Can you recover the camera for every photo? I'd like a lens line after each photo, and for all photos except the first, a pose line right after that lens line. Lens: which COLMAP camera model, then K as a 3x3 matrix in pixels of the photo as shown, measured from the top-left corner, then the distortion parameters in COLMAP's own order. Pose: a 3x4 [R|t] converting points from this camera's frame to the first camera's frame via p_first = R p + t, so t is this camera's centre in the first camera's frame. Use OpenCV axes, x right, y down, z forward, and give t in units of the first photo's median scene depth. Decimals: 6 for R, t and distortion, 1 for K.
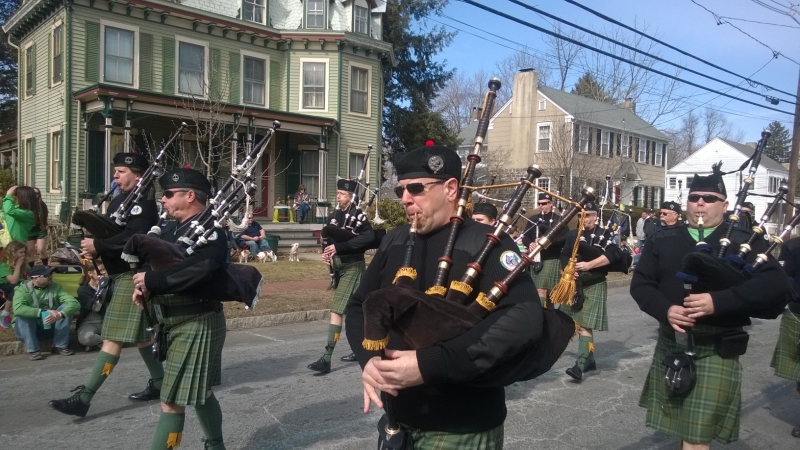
lens RADIAL K [[590.5, 0, 402.4], [0, 590.5, 222.3], [0, 0, 1]] dist [0.003360, -0.054752]
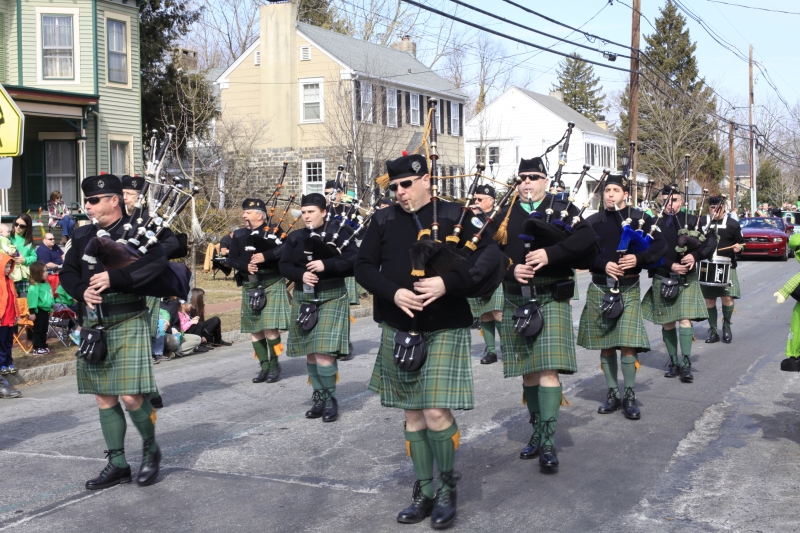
lens RADIAL K [[1158.6, 0, 392.0], [0, 1158.6, 266.7], [0, 0, 1]] dist [-0.106721, 0.000000]
pose [[0.911144, -0.078173, 0.404606, -0.278945], [0.068396, 0.996912, 0.038587, 0.000566], [-0.406373, -0.007484, 0.913677, -0.302329]]
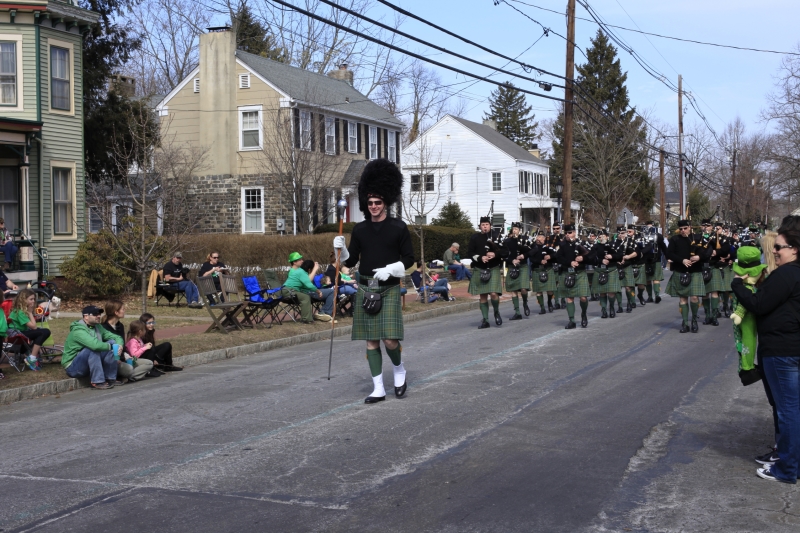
lens RADIAL K [[1158.6, 0, 393.1], [0, 1158.6, 255.9], [0, 0, 1]] dist [-0.106721, 0.000000]
pose [[0.885128, -0.065243, 0.460751, -0.292942], [0.068308, 0.997614, 0.010040, 0.000303], [-0.460307, 0.022586, 0.887473, -0.309537]]
